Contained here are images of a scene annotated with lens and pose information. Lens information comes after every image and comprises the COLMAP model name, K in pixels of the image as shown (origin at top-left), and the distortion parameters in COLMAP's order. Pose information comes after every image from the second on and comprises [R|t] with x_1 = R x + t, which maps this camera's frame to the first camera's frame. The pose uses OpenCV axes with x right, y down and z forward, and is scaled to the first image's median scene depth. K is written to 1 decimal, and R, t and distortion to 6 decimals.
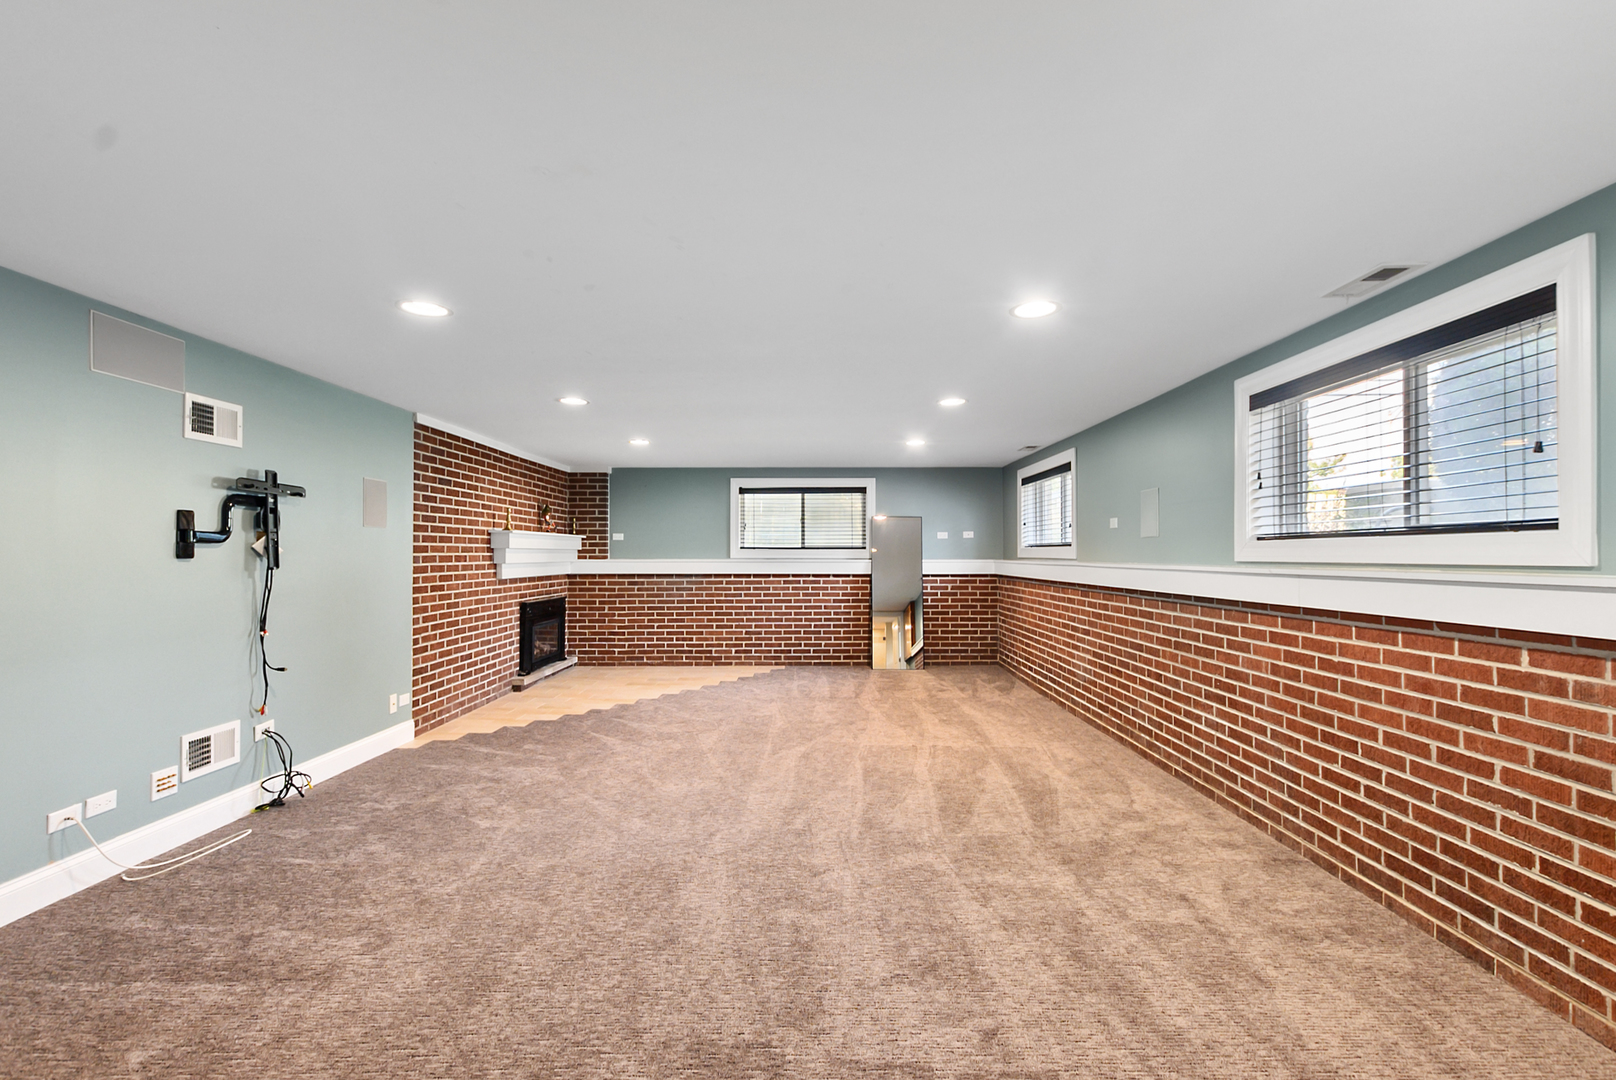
lens RADIAL K [[719.6, 0, 809.3], [0, 719.6, 549.6], [0, 0, 1]] dist [0.018707, -0.008908]
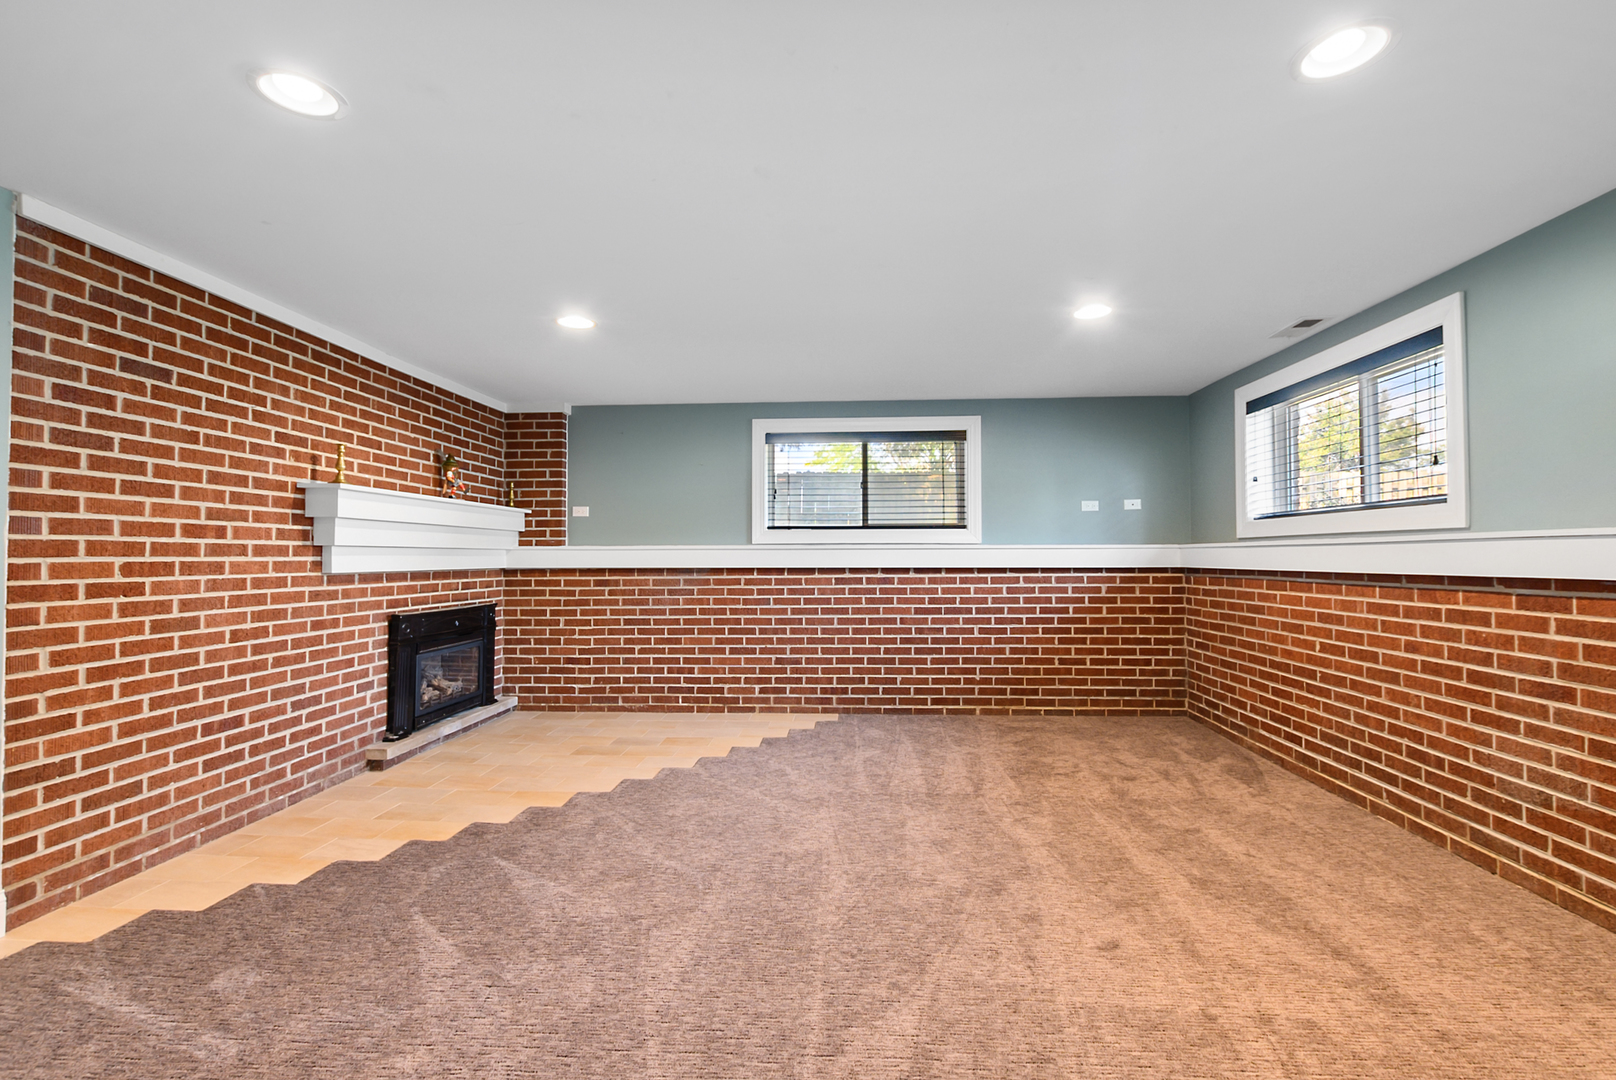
lens RADIAL K [[719.6, 0, 815.0], [0, 719.6, 540.0], [0, 0, 1]] dist [0.018707, -0.008908]
pose [[0.998742, -0.003533, -0.050022, -0.022538], [0.002644, 0.999837, -0.017838, 0.020926], [0.050076, 0.017683, 0.998589, 0.374384]]
